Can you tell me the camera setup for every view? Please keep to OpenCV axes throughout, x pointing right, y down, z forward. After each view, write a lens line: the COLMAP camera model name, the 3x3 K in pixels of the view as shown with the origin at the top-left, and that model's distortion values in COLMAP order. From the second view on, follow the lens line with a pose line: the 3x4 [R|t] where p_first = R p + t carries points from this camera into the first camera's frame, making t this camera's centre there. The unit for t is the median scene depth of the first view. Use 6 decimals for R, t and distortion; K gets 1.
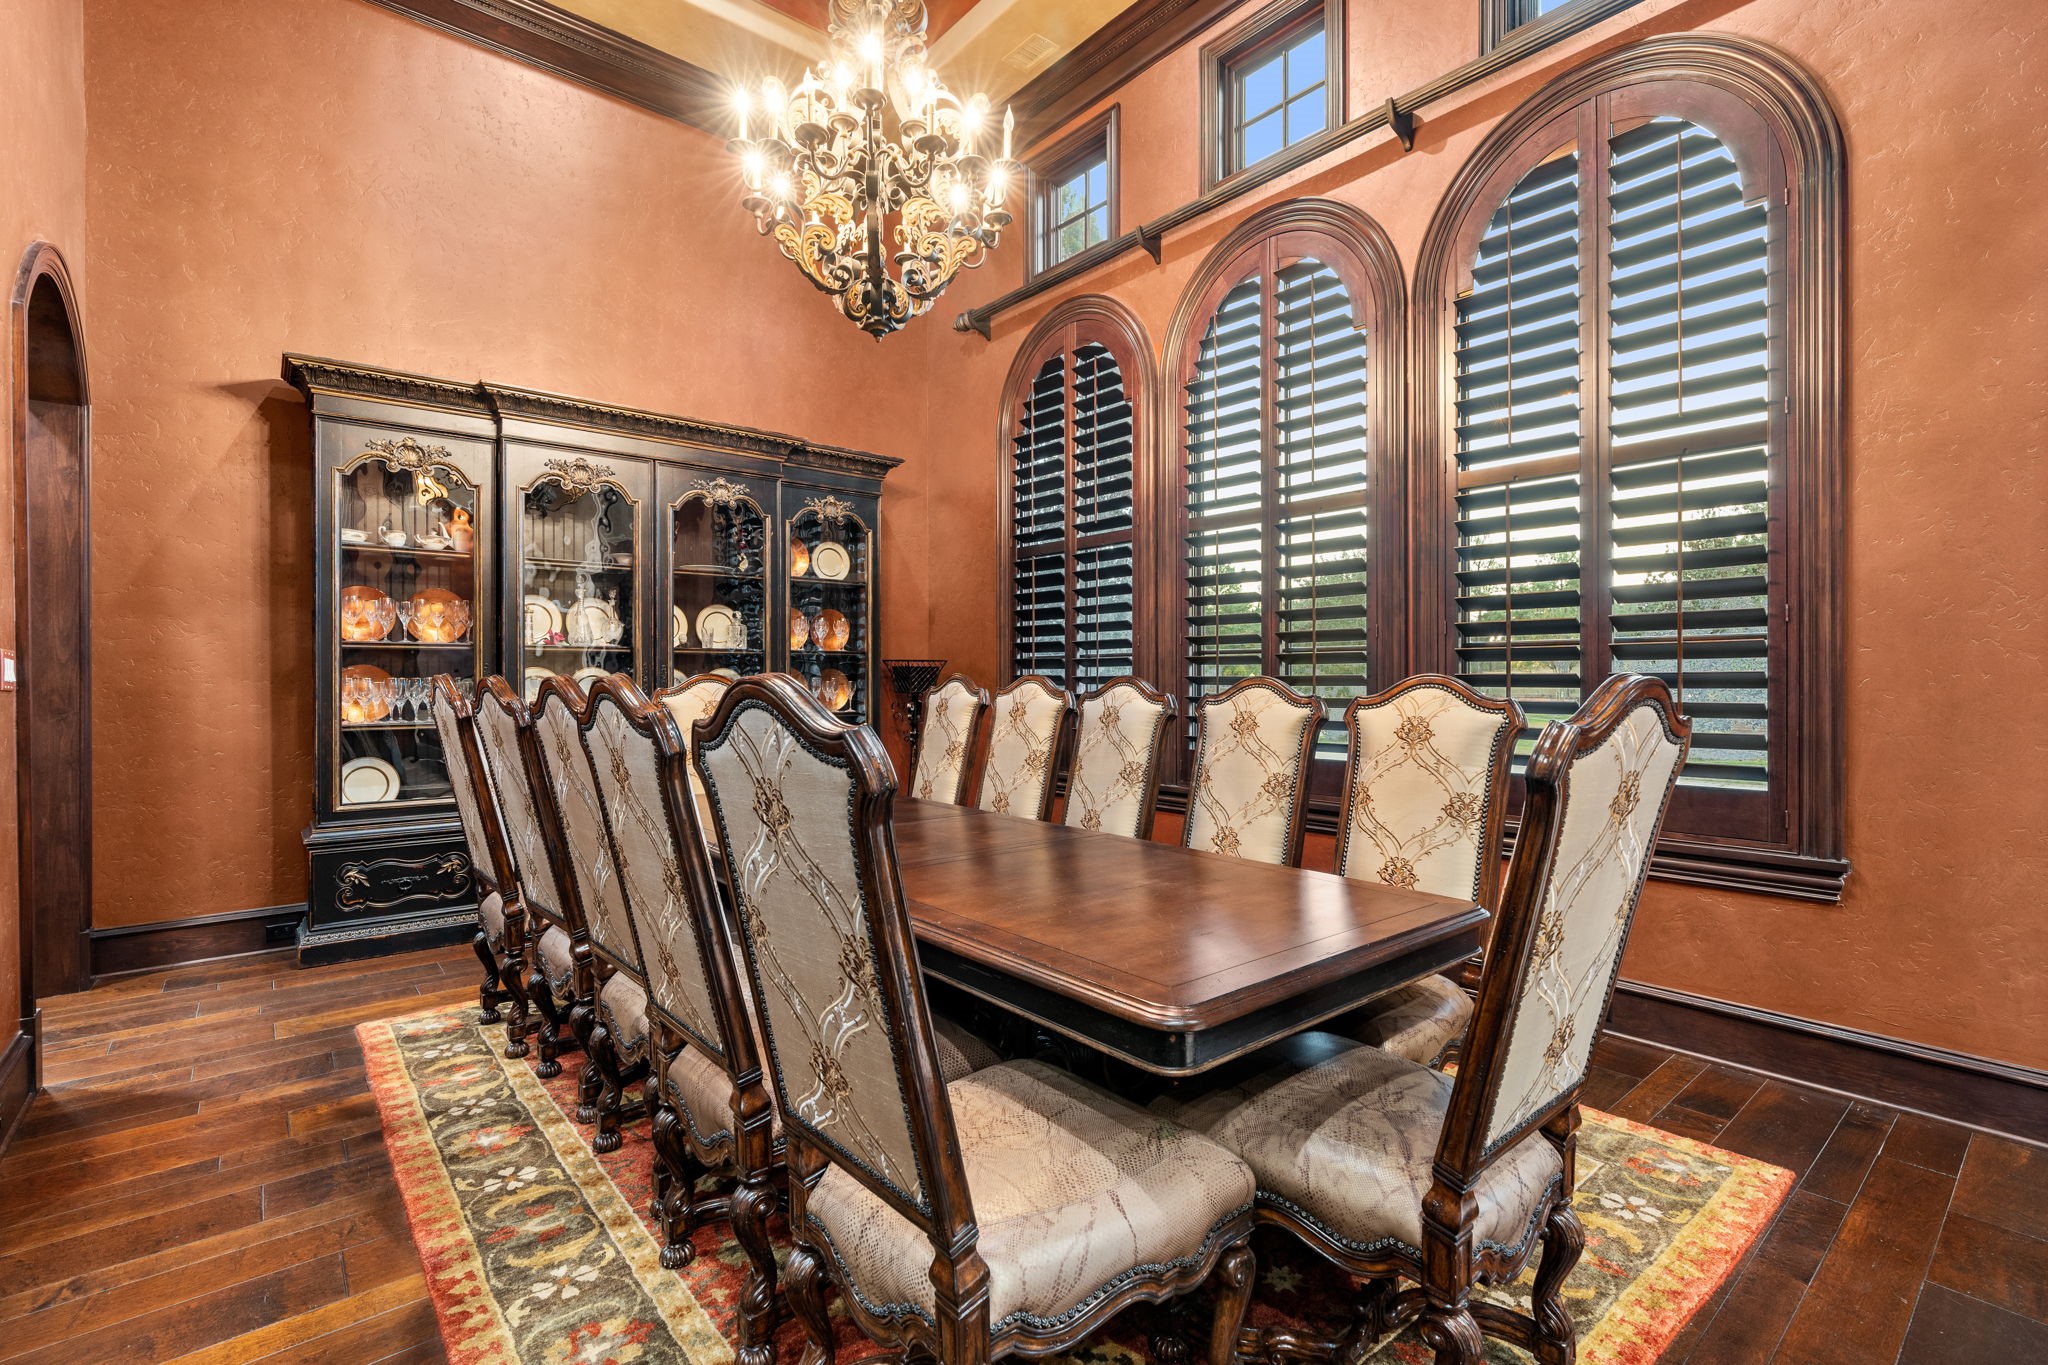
lens RADIAL K [[922.7, 0, 1024.0], [0, 922.7, 682.5], [0, 0, 1]] dist [-0.008238, -0.000168]
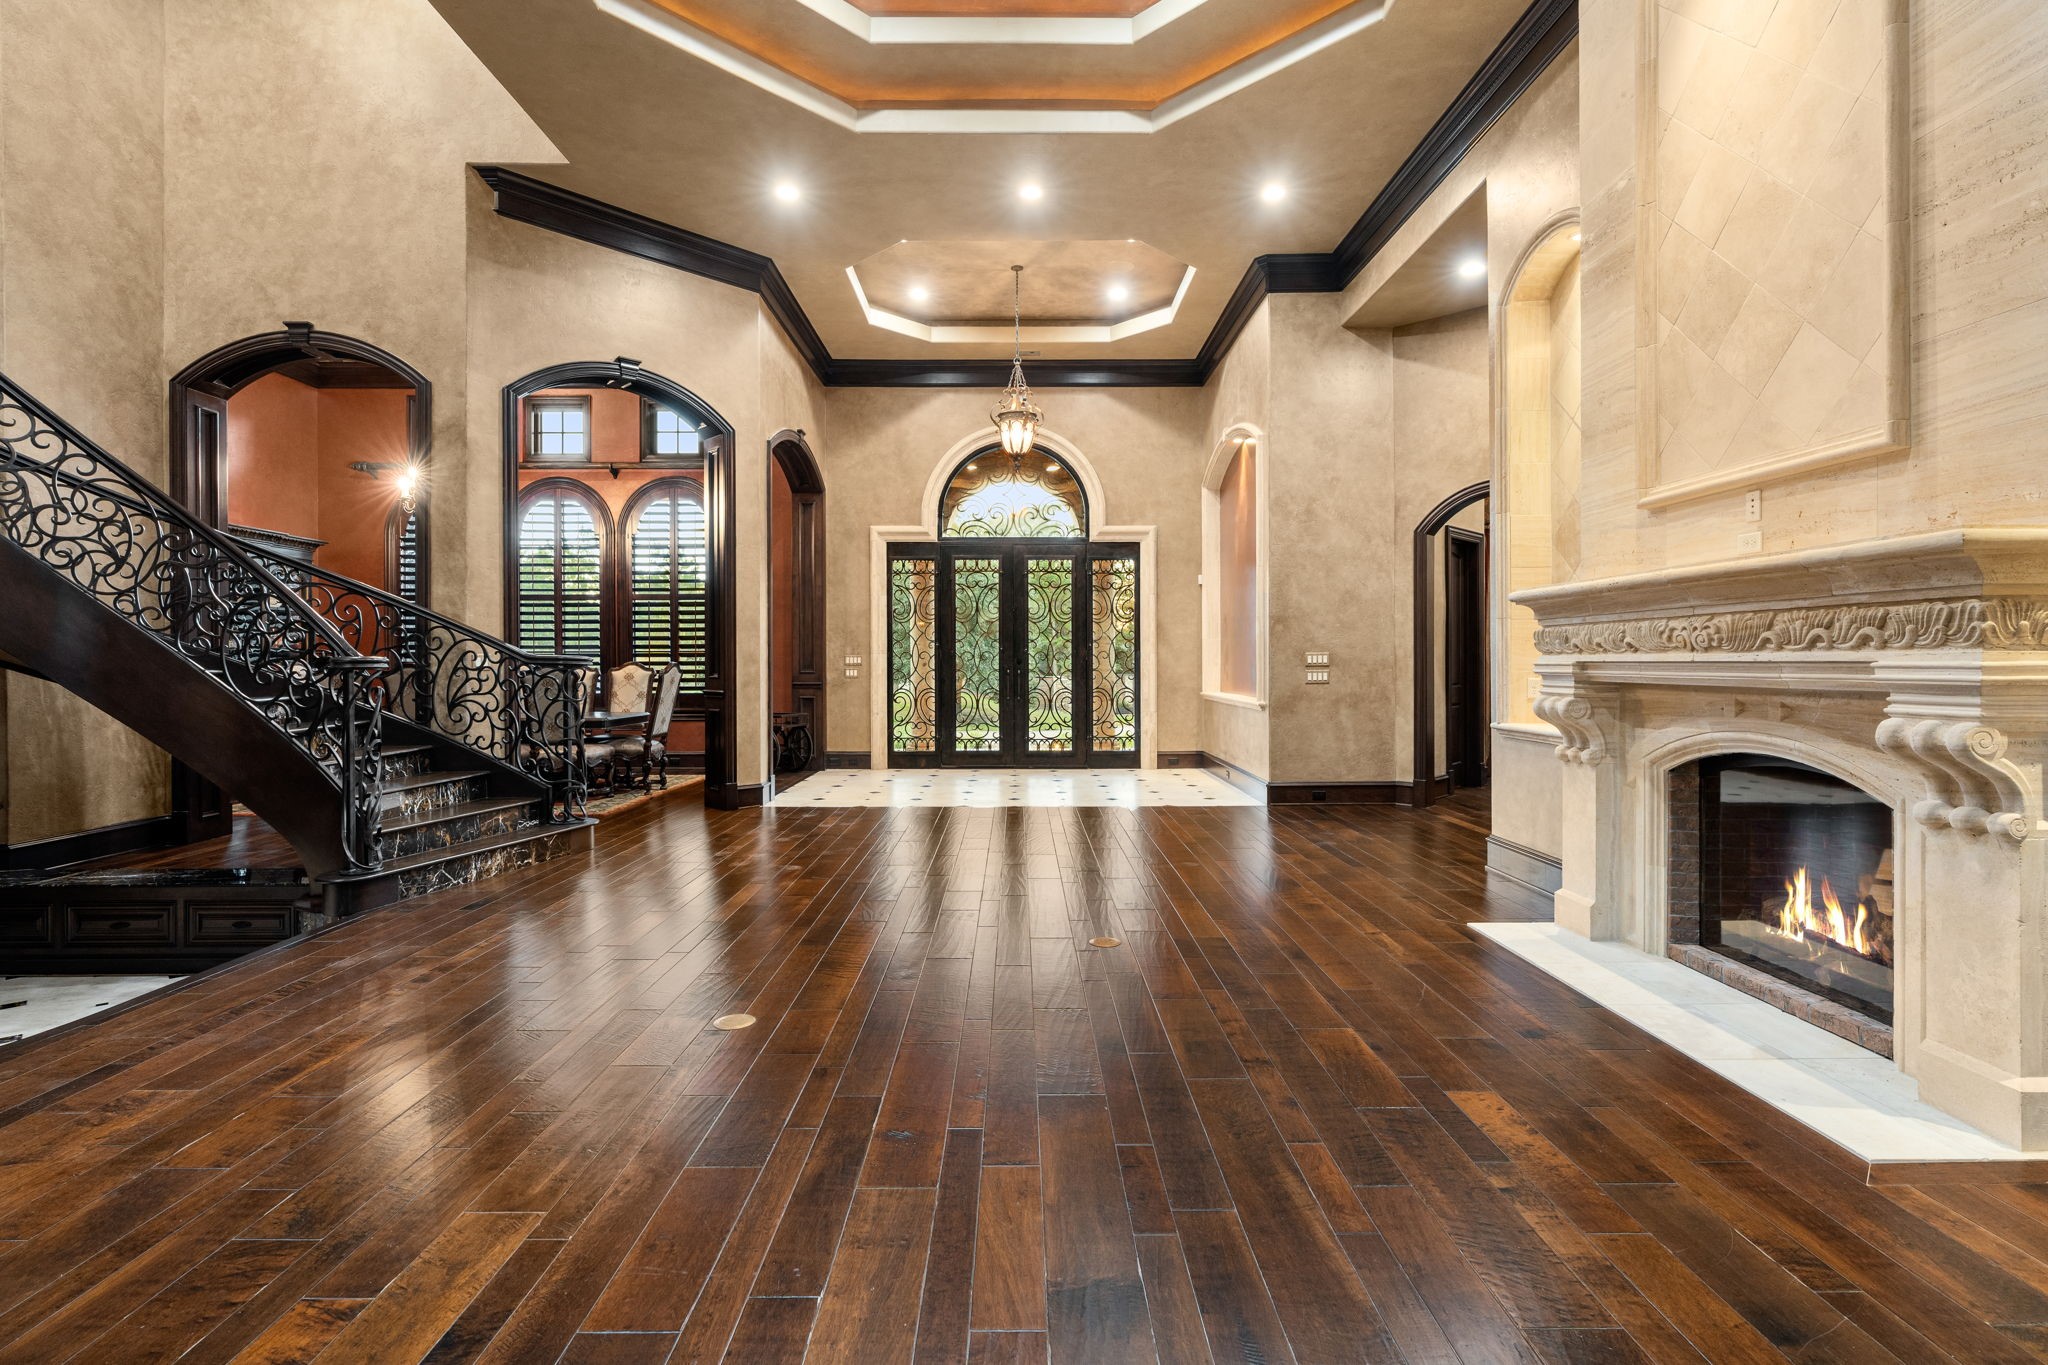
lens RADIAL K [[922.7, 0, 1024.0], [0, 922.7, 682.5], [0, 0, 1]] dist [-0.008238, -0.000168]
pose [[0.631411, -0.009892, 0.775385, -1.399263], [0.005224, 0.999950, 0.008503, 0.047921], [-0.775431, -0.001318, 0.631431, -2.503304]]
